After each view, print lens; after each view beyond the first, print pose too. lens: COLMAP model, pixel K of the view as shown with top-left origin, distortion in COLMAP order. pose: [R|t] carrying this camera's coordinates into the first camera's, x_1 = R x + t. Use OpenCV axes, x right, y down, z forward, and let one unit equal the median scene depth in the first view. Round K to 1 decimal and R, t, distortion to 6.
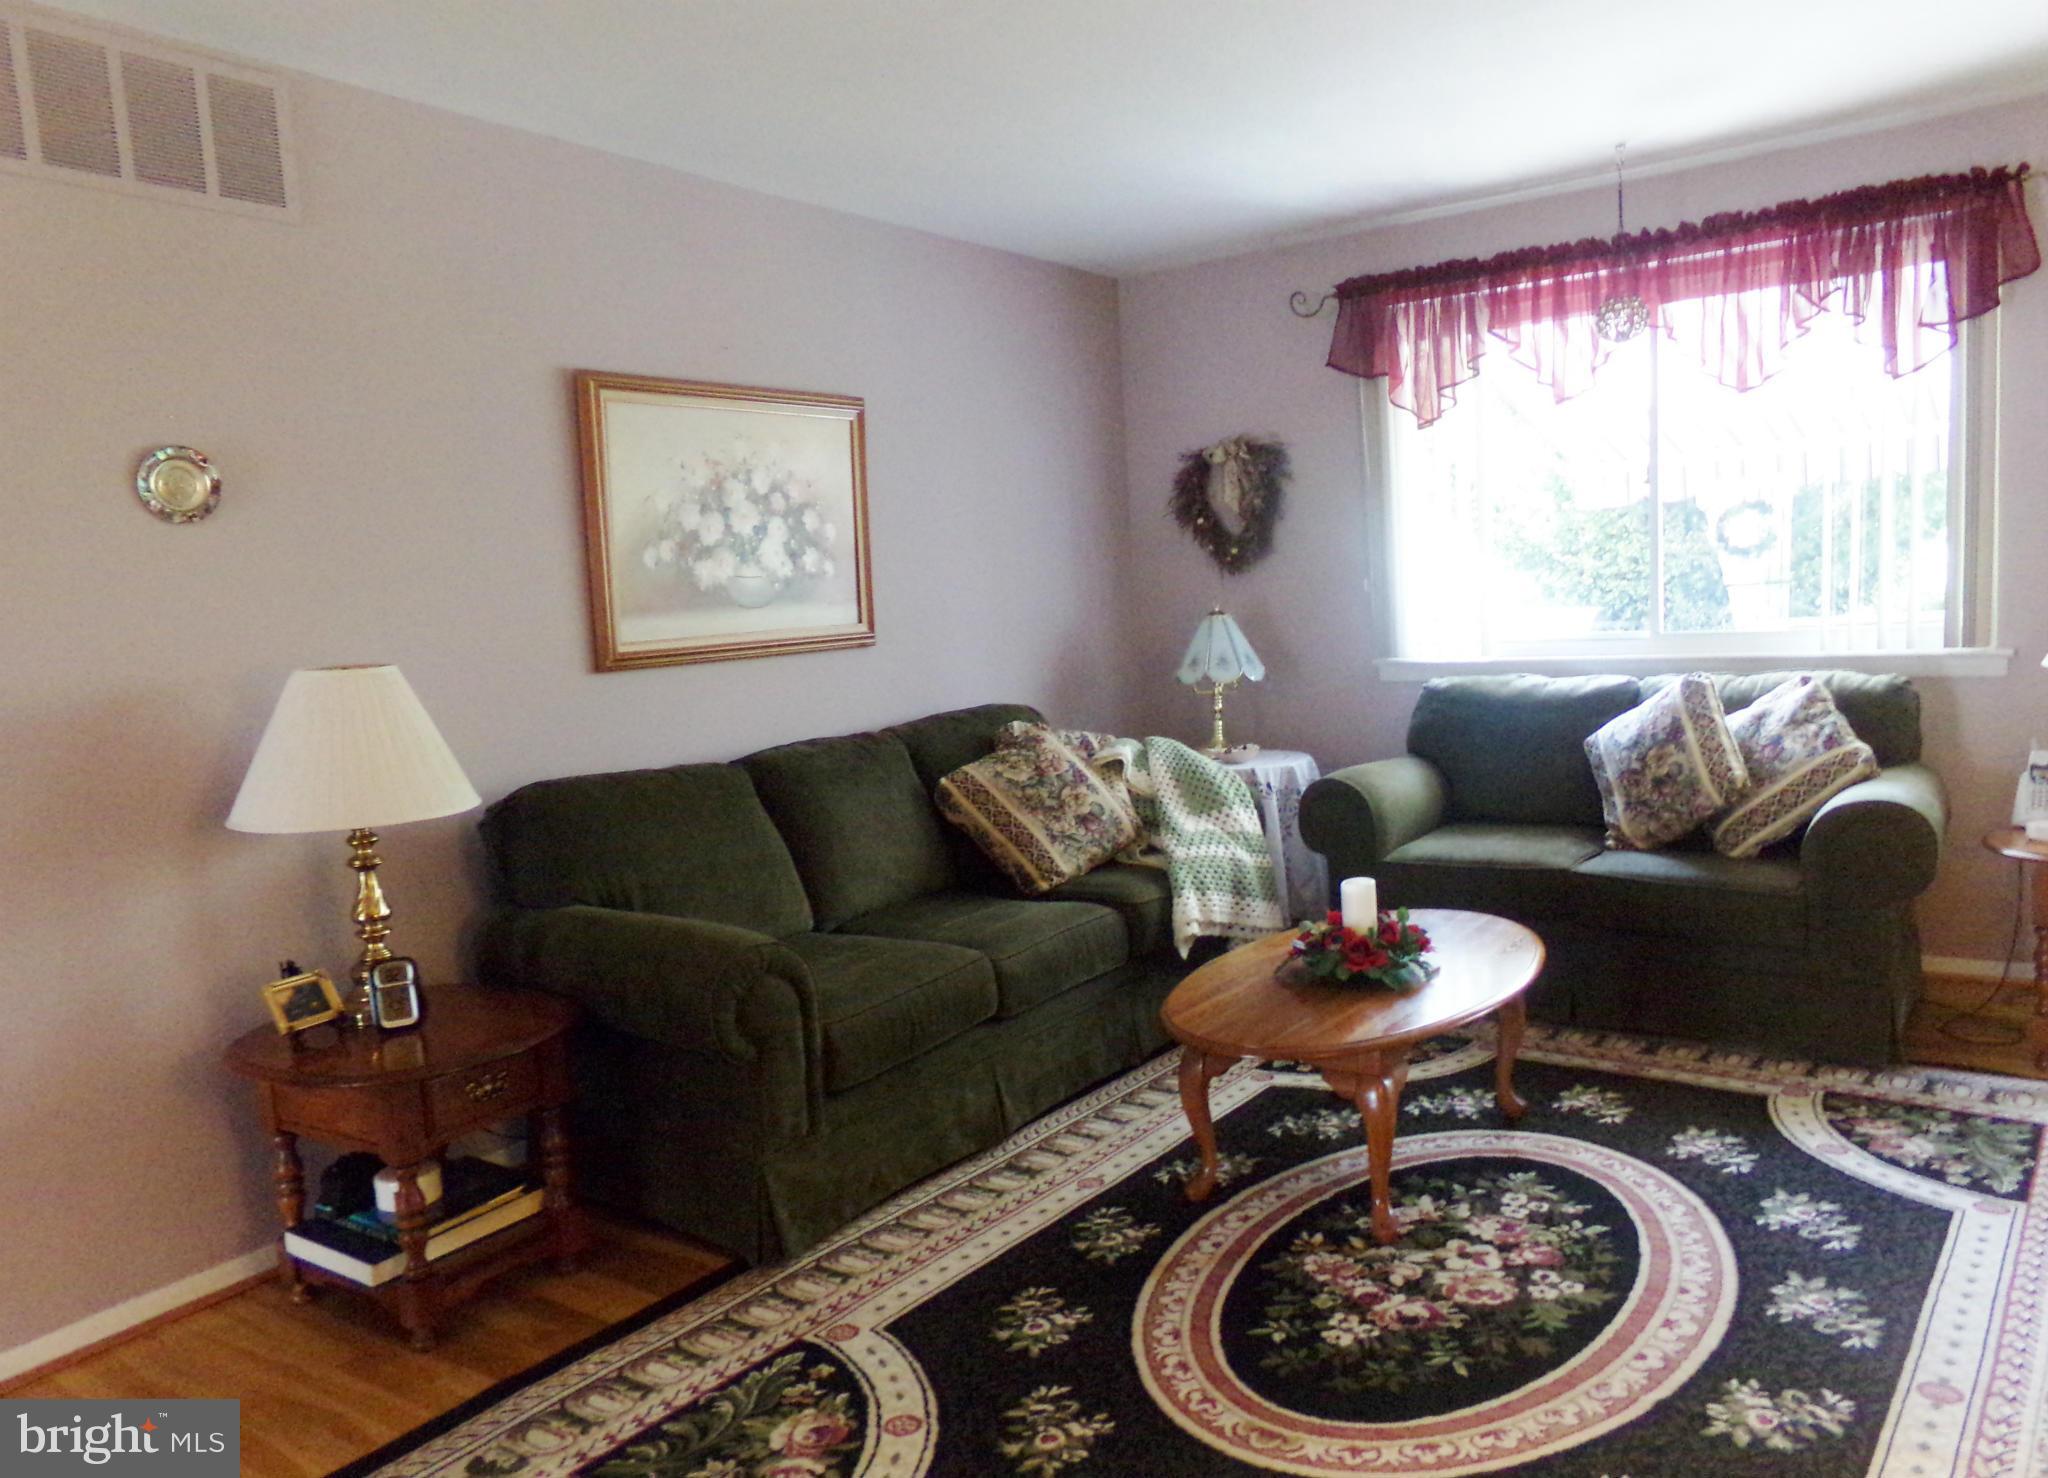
lens RADIAL K [[1476.8, 0, 1015.1], [0, 1476.8, 737.8], [0, 0, 1]] dist [0.007812, 0.006350]
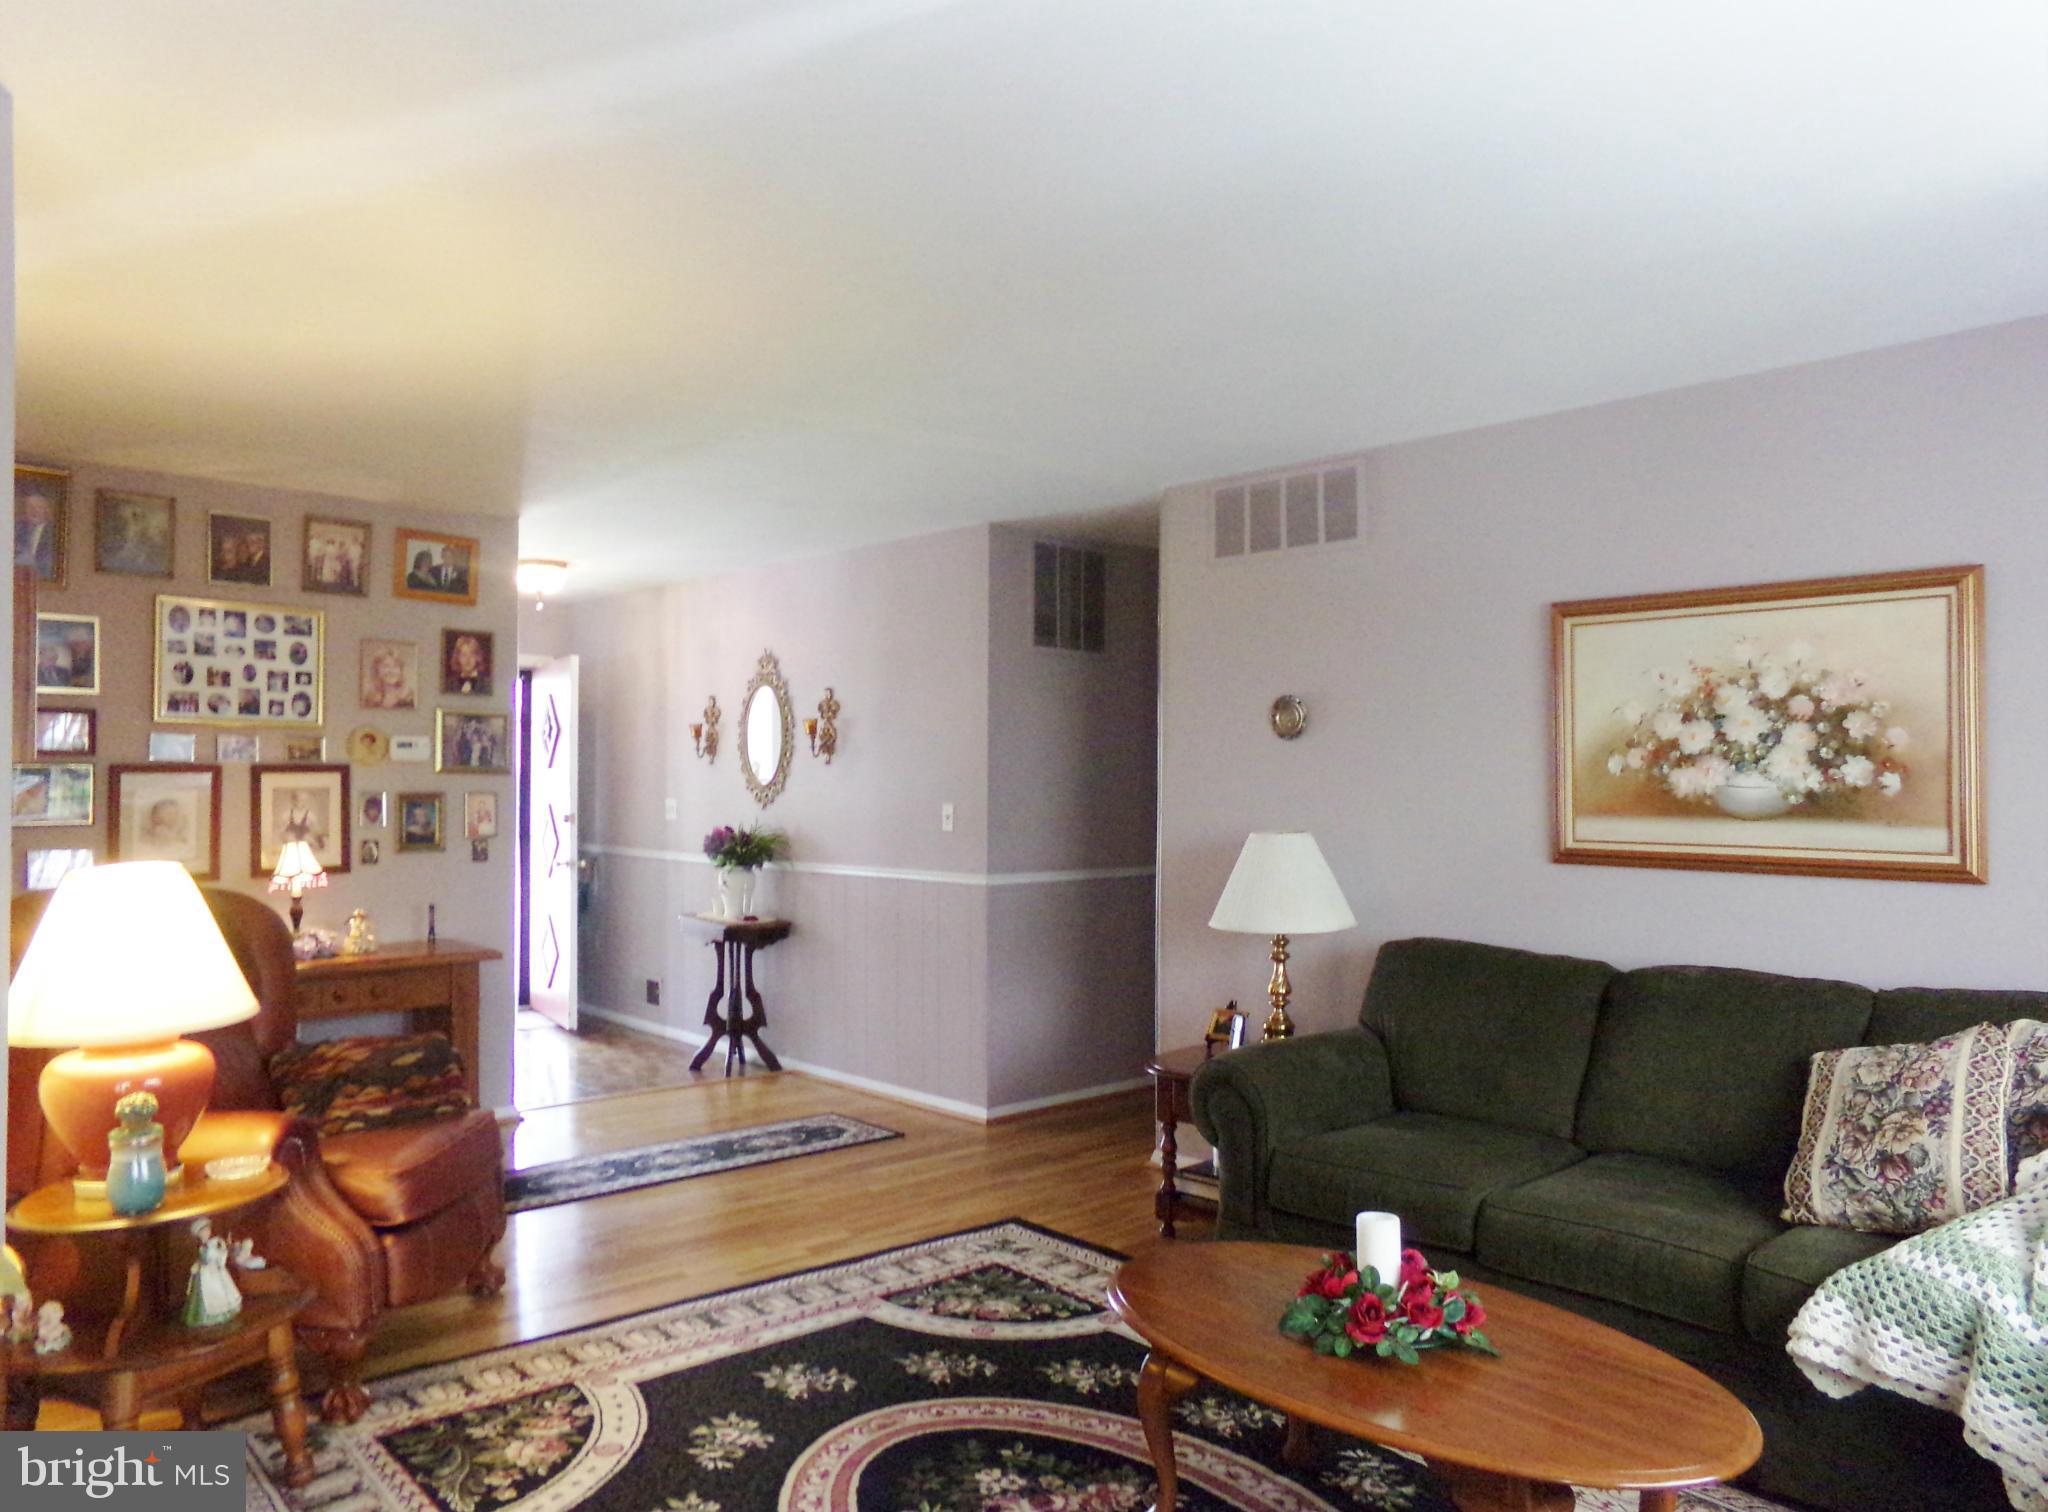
lens RADIAL K [[1385.8, 0, 1021.6], [0, 1385.8, 758.1], [0, 0, 1]] dist [-0.072637, -0.000542]
pose [[-0.194505, 0.042812, -0.979967, 0.799253], [-0.095654, 0.993458, 0.062387, -0.145187], [0.976227, 0.105873, -0.189137, 0.754192]]
